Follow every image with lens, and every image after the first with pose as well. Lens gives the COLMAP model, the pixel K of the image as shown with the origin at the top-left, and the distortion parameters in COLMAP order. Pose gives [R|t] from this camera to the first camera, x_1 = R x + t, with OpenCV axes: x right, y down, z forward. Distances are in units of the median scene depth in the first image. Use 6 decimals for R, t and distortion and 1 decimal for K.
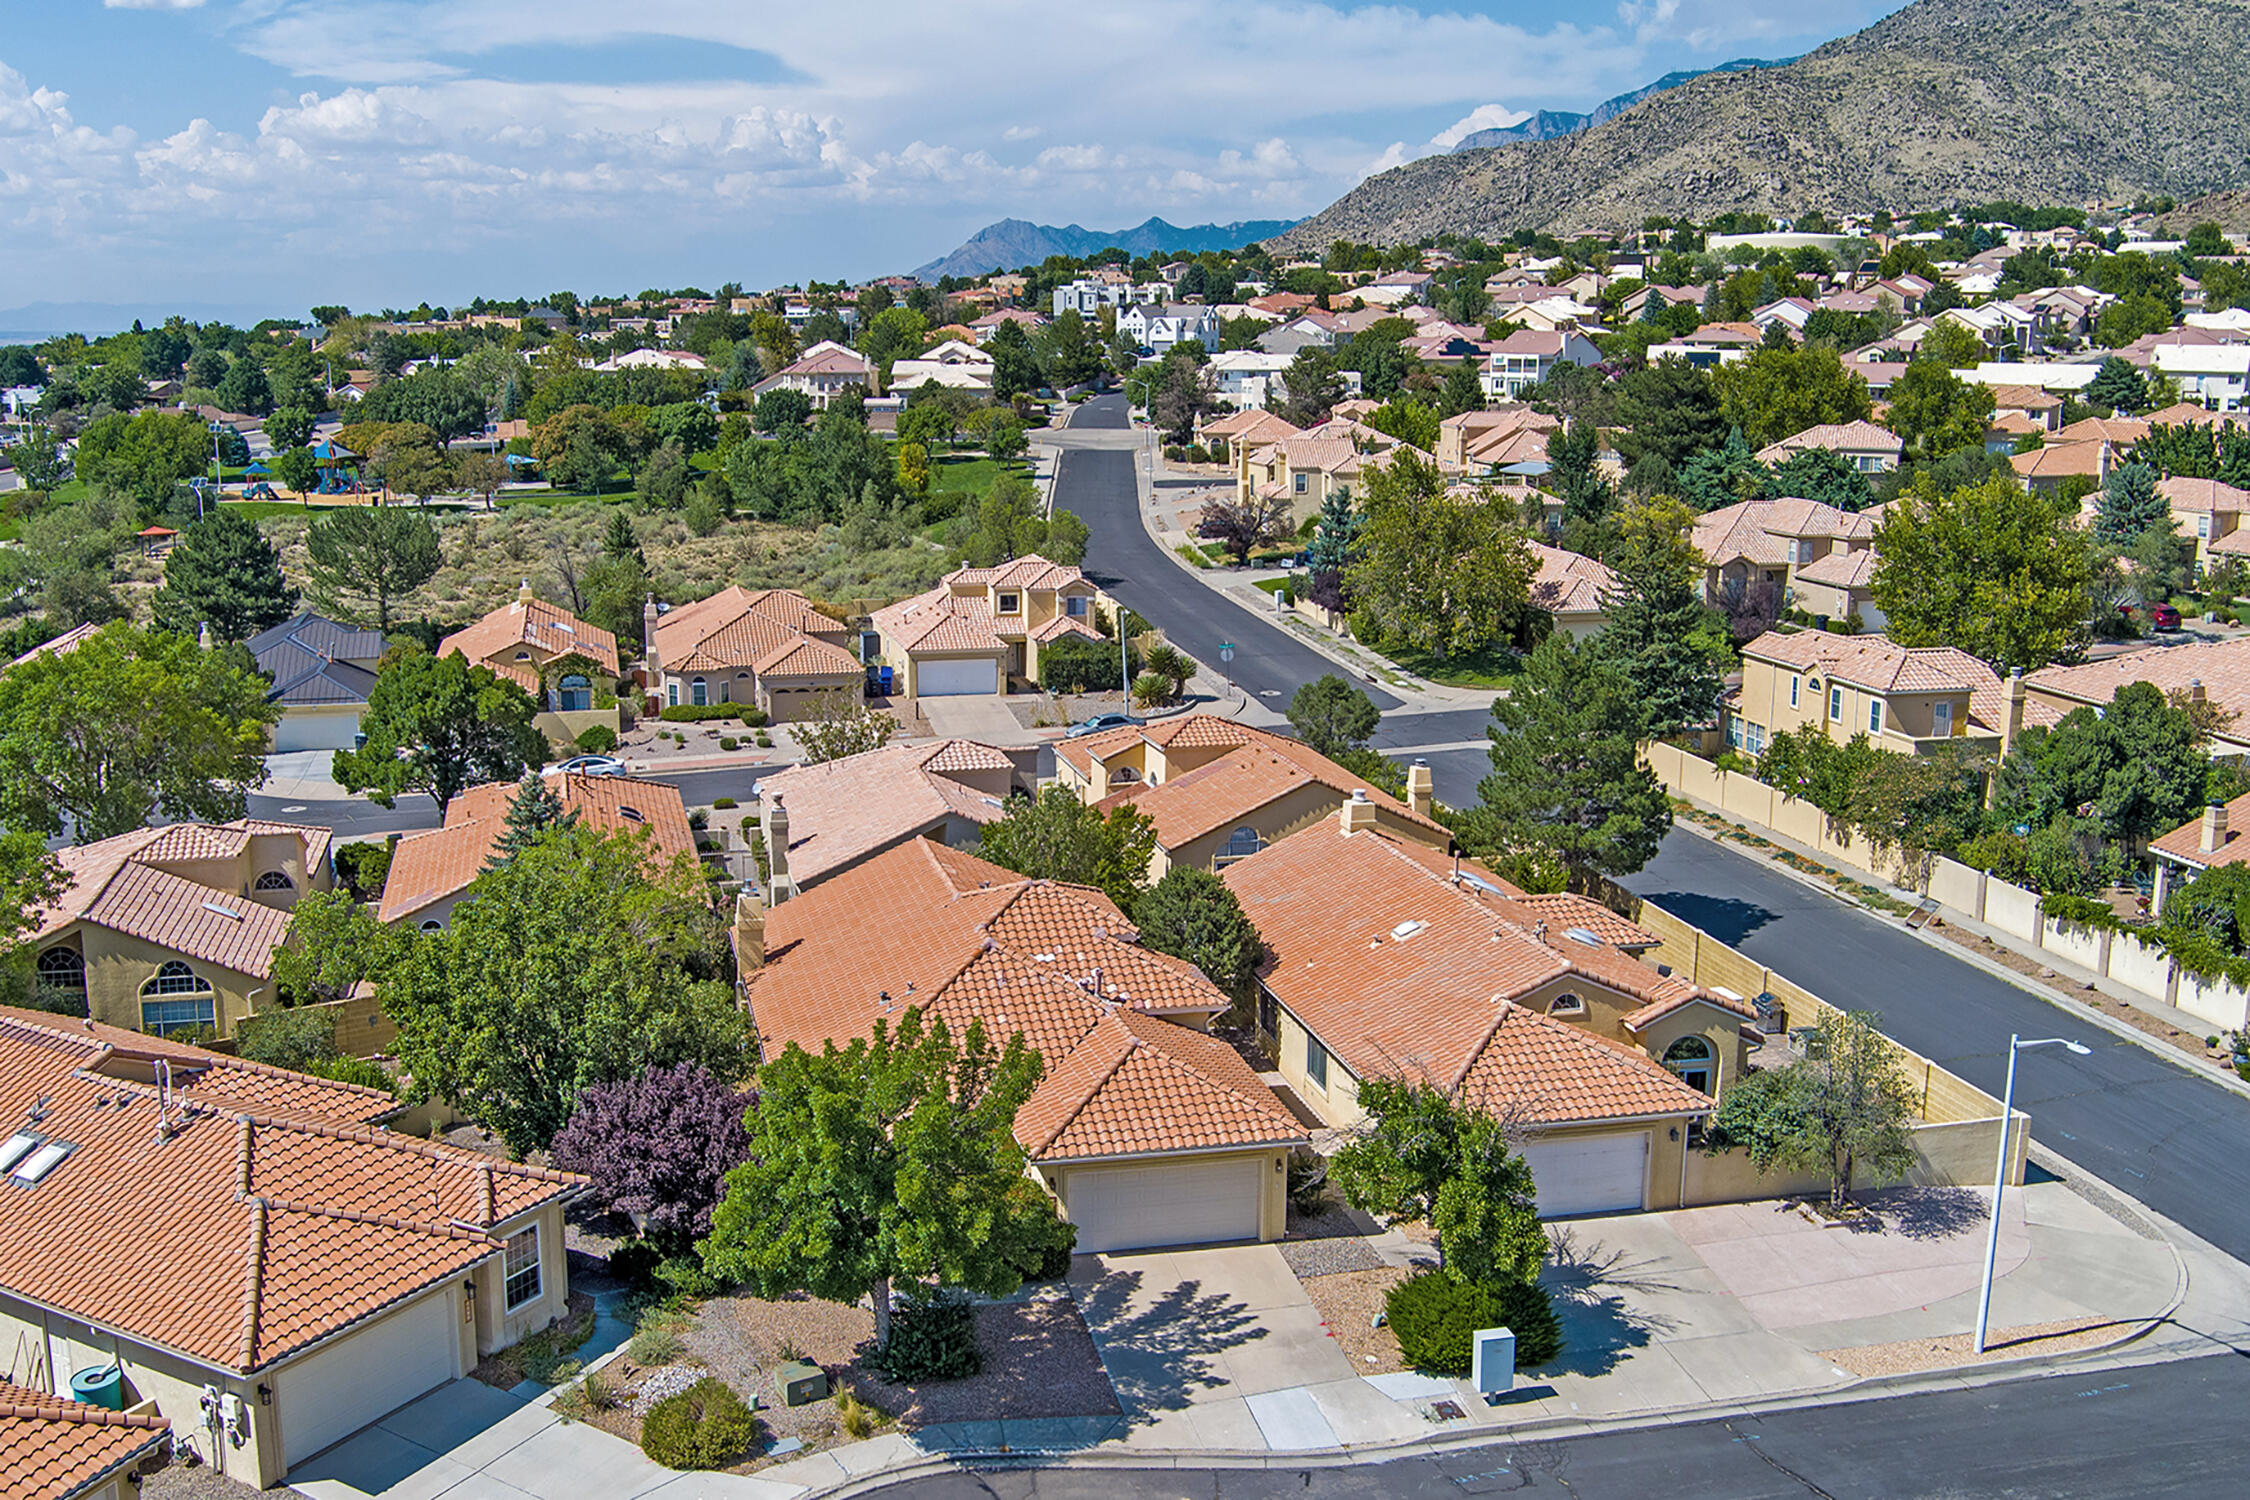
lens RADIAL K [[2509.4, 0, 1120.9], [0, 2509.4, 569.4], [0, 0, 1]] dist [-0.047474, 0.001441]
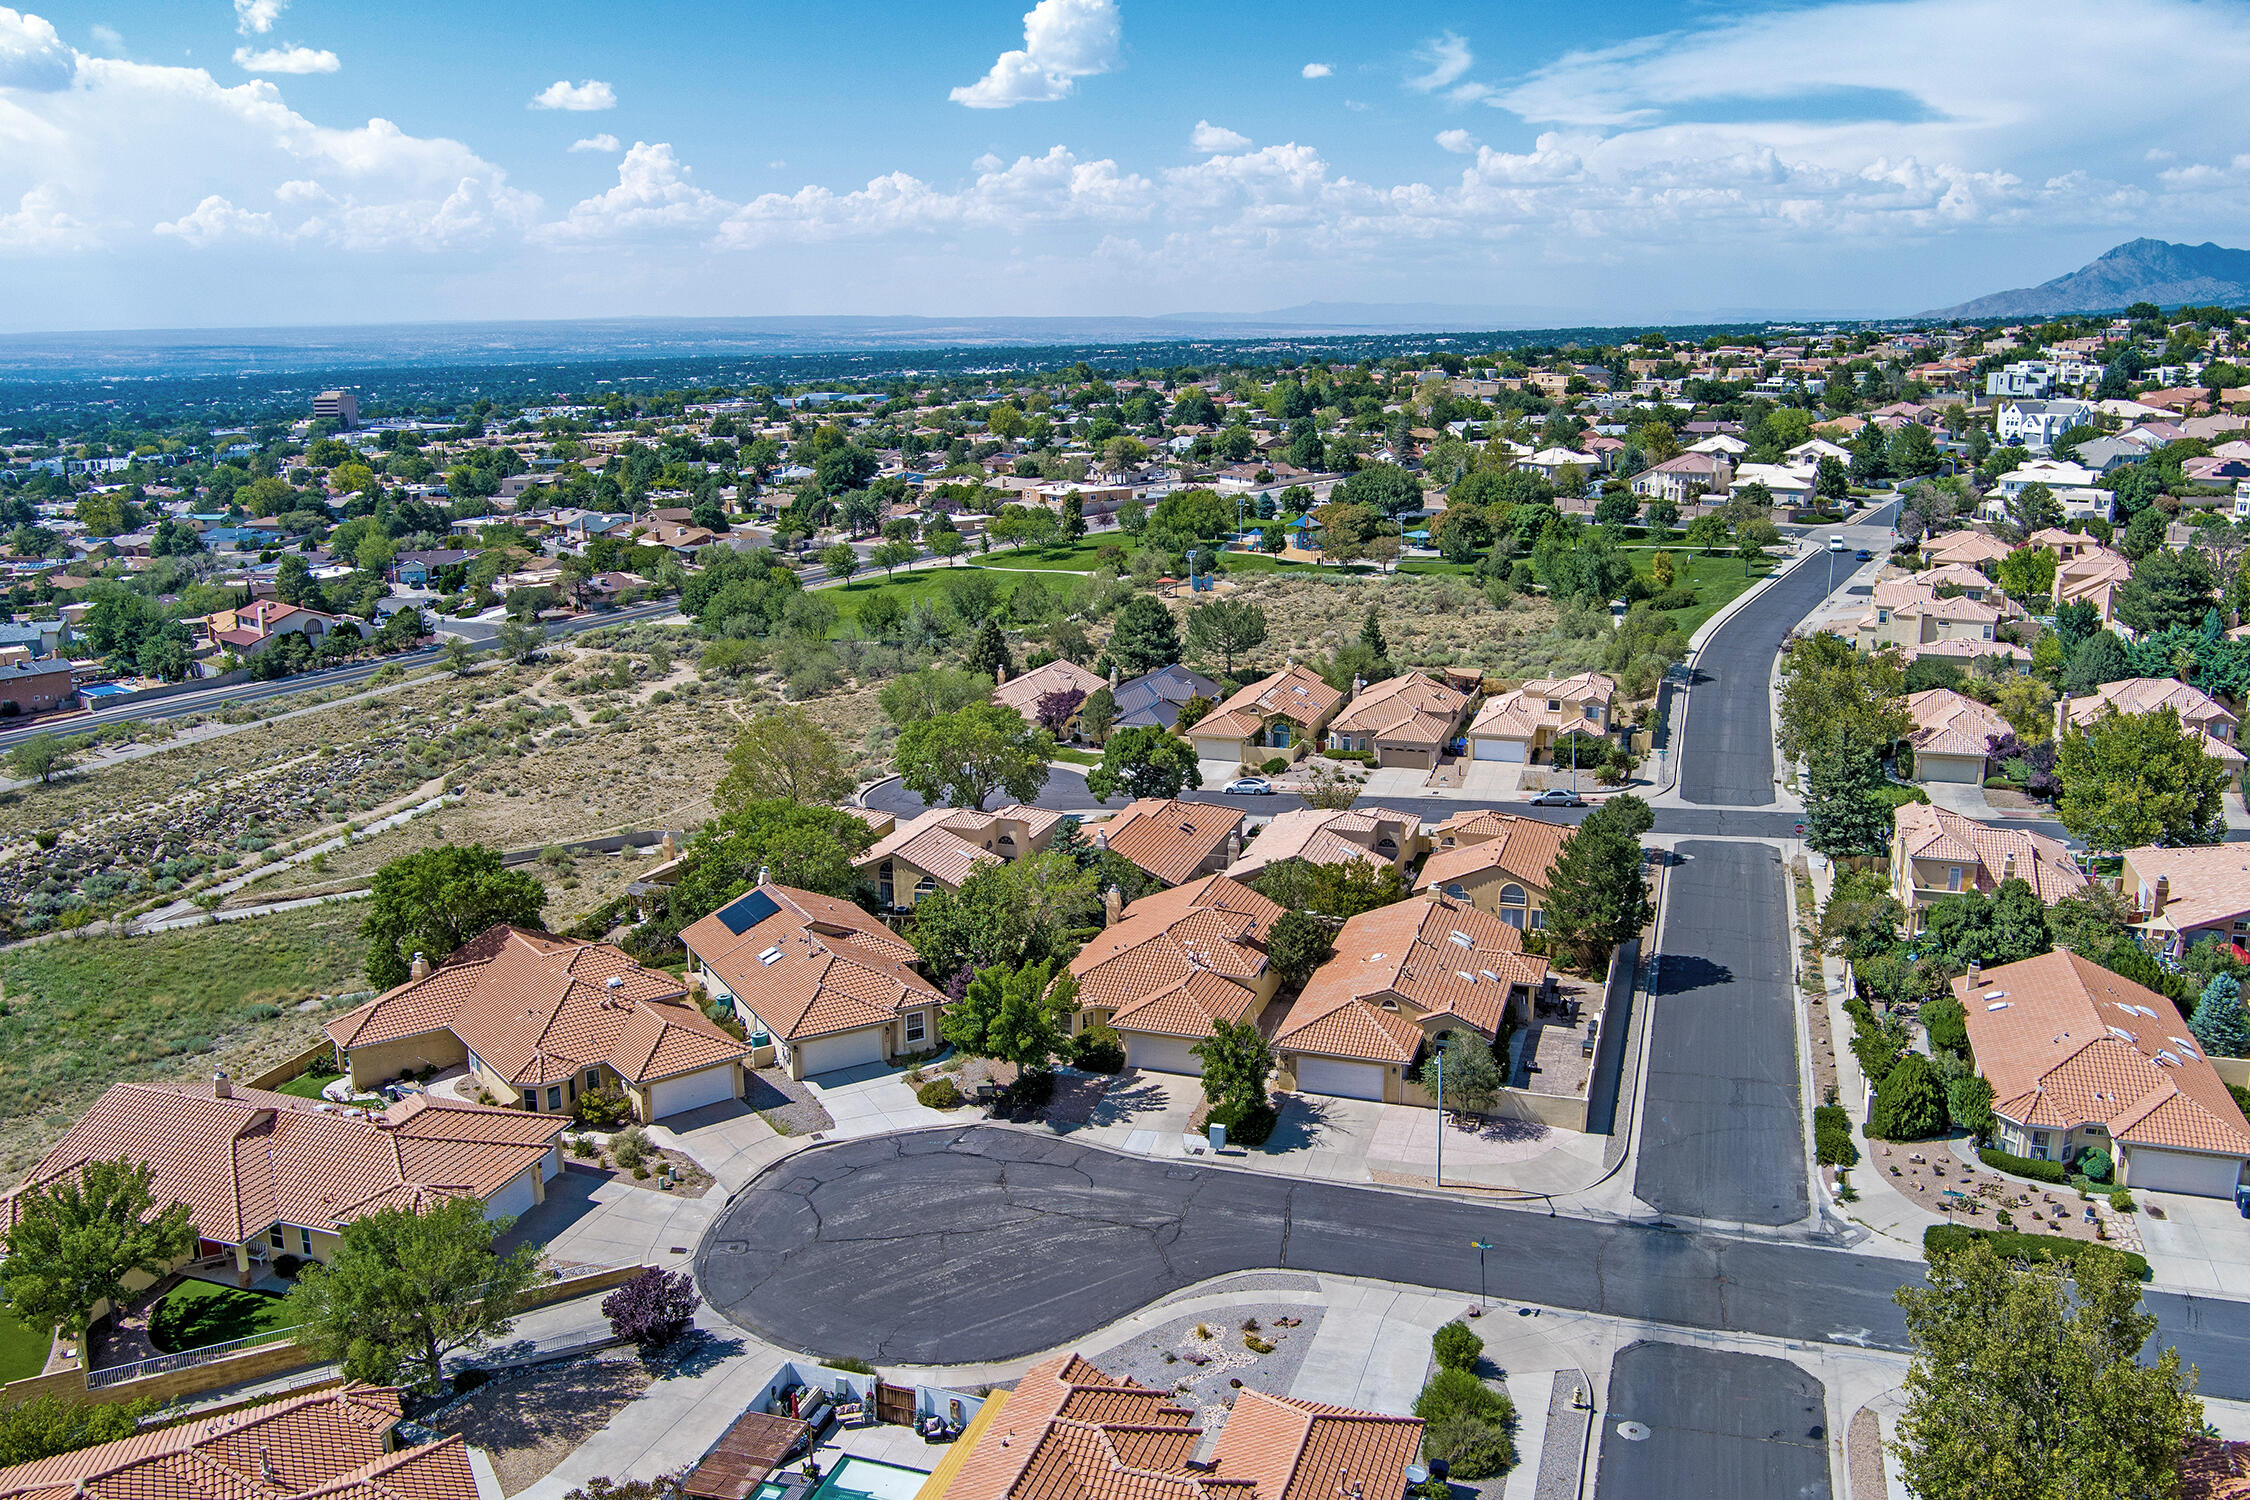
lens RADIAL K [[2509.4, 0, 1120.9], [0, 2509.4, 569.4], [0, 0, 1]] dist [-0.047474, 0.001441]
pose [[0.831607, 0.087618, -0.548410, 1.256545], [-0.051918, 0.995417, 0.080307, -0.394466], [0.552933, -0.038311, 0.832345, -0.990347]]
